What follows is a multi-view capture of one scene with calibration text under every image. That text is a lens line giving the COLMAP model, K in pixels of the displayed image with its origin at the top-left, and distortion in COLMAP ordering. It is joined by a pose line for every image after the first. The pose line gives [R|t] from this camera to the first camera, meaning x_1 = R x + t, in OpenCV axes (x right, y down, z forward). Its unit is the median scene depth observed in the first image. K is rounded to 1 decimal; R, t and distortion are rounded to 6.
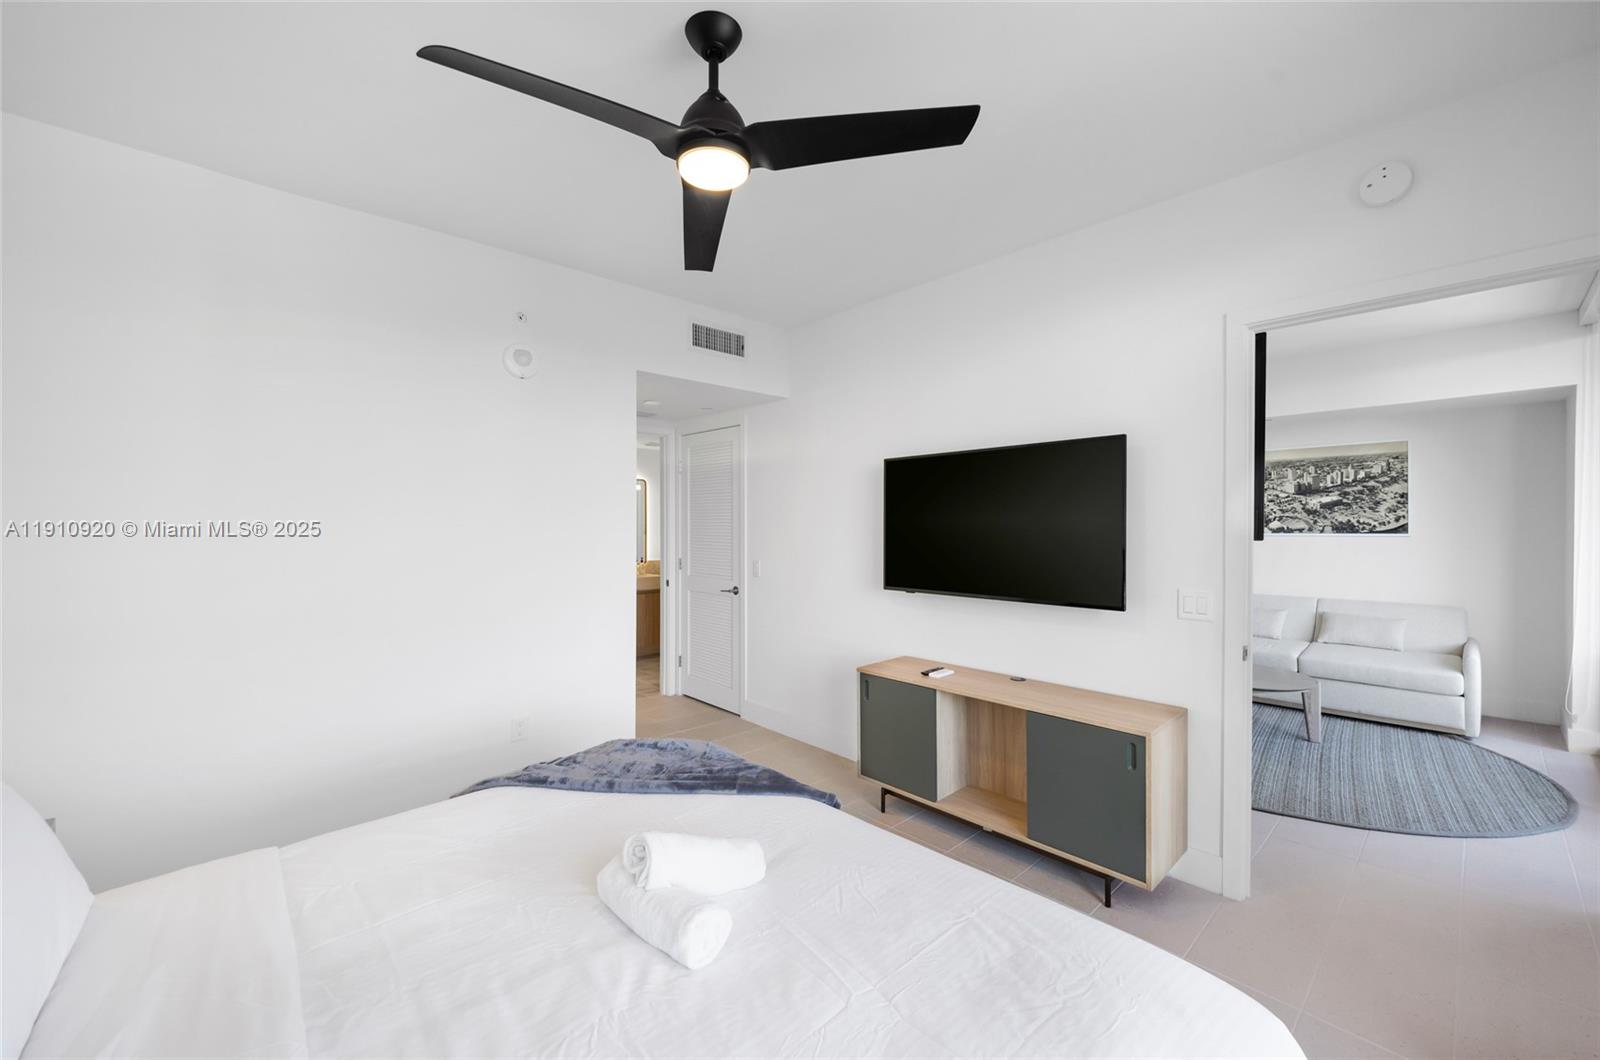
lens RADIAL K [[648.1, 0, 804.2], [0, 648.1, 523.7], [0, 0, 1]] dist [-0.002518, -0.000647]
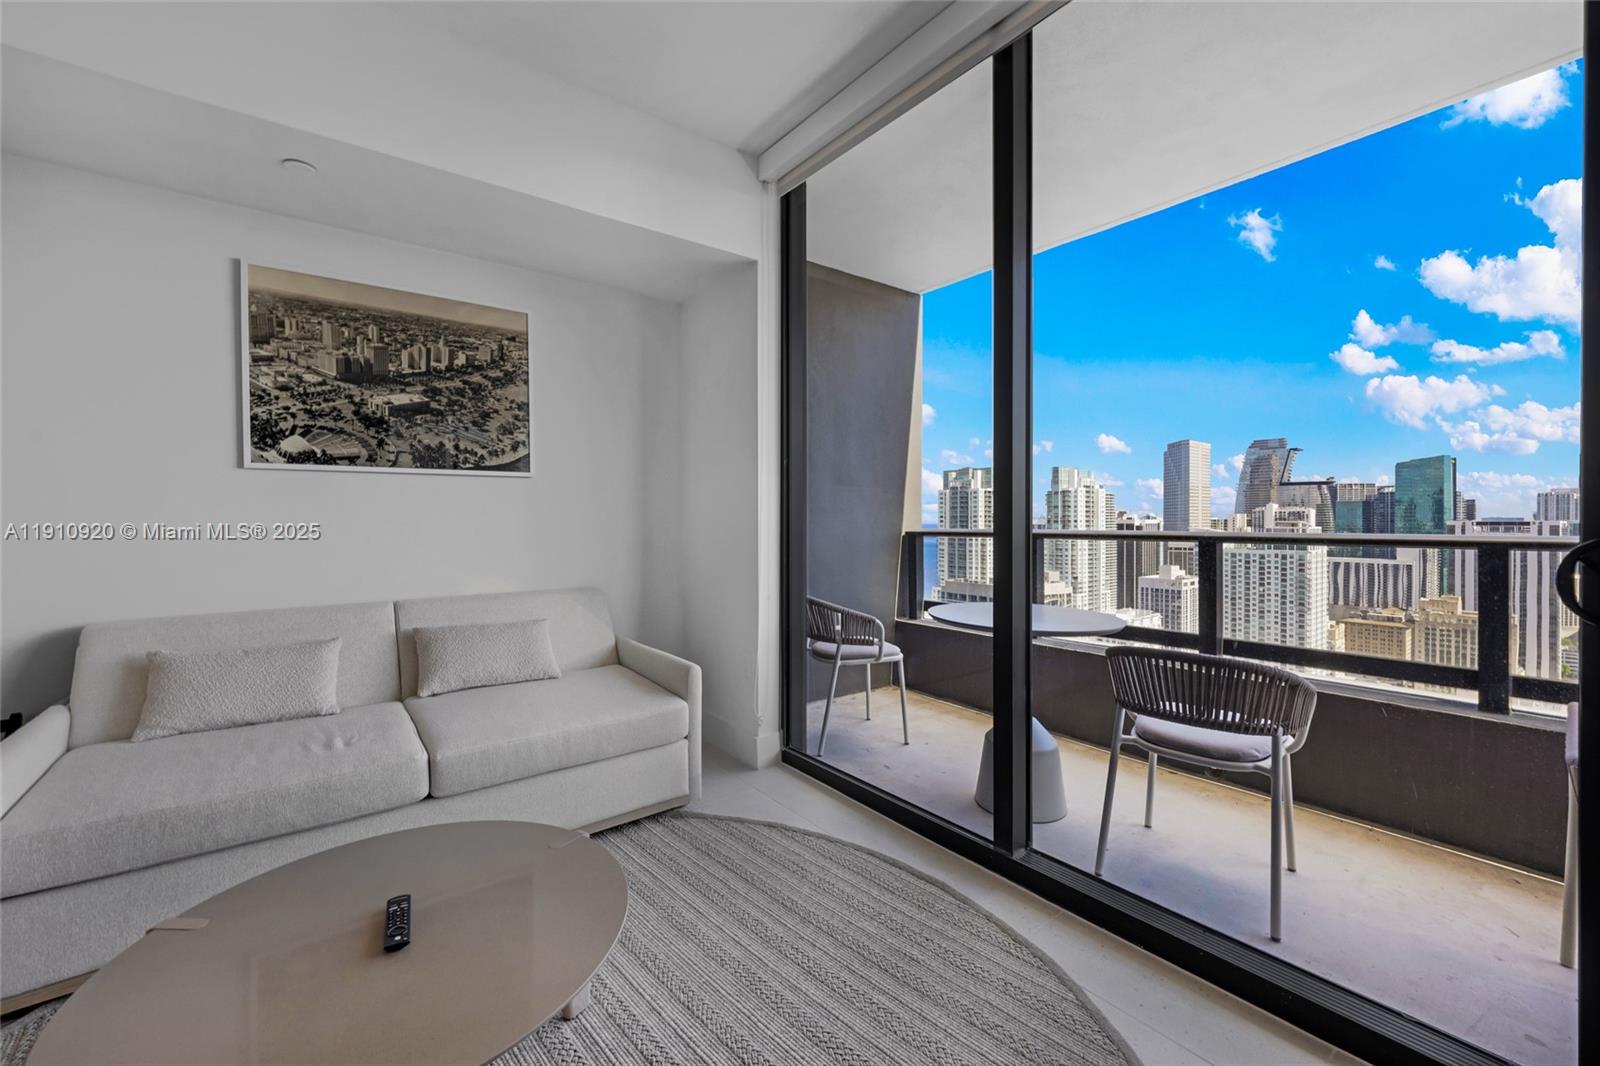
lens RADIAL K [[648.1, 0, 804.2], [0, 648.1, 526.7], [0, 0, 1]] dist [-0.002518, -0.000647]
pose [[0.117093, -0.011508, 0.993054, 0.359431], [0.004982, 0.999927, 0.011000, 0.056896], [-0.993108, 0.003659, 0.117142, 0.649842]]
